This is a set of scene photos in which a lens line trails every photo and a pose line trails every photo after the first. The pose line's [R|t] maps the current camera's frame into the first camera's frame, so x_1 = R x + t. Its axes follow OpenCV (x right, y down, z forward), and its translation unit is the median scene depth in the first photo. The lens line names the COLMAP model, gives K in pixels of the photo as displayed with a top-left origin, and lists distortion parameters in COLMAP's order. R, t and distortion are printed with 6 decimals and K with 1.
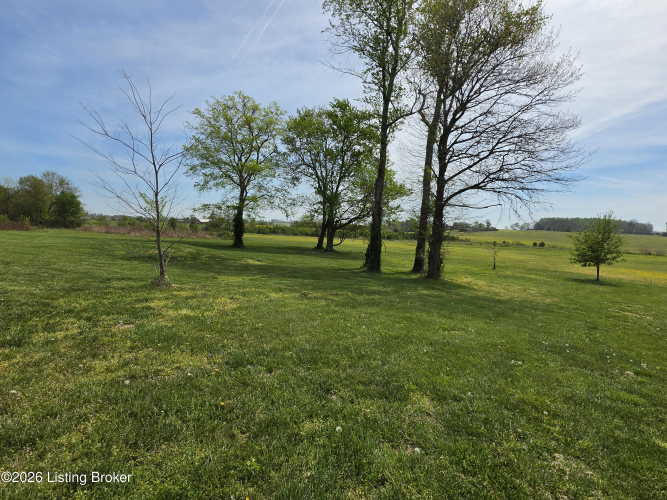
lens RADIAL K [[330.6, 0, 336.9], [0, 330.6, 251.3], [0, 0, 1]] dist [-0.008659, 0.002123]
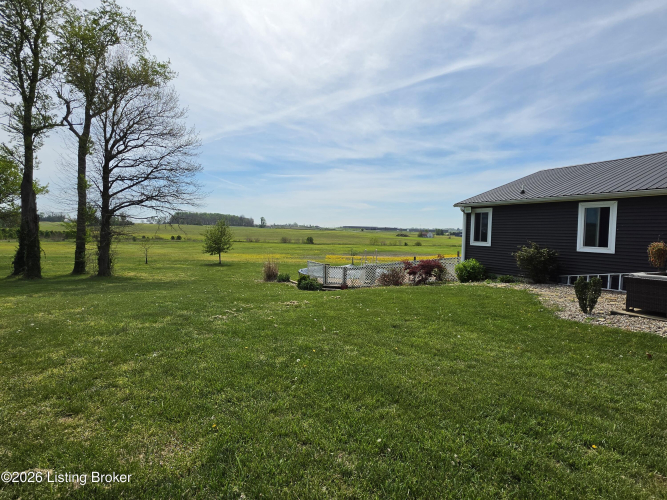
lens RADIAL K [[330.6, 0, 329.7], [0, 330.6, 245.8], [0, 0, 1]] dist [-0.008659, 0.002123]
pose [[0.549714, -0.062908, 0.832981, -0.180071], [0.060367, 0.997545, 0.035498, -0.014804], [-0.833169, 0.030771, 0.552162, -0.250683]]
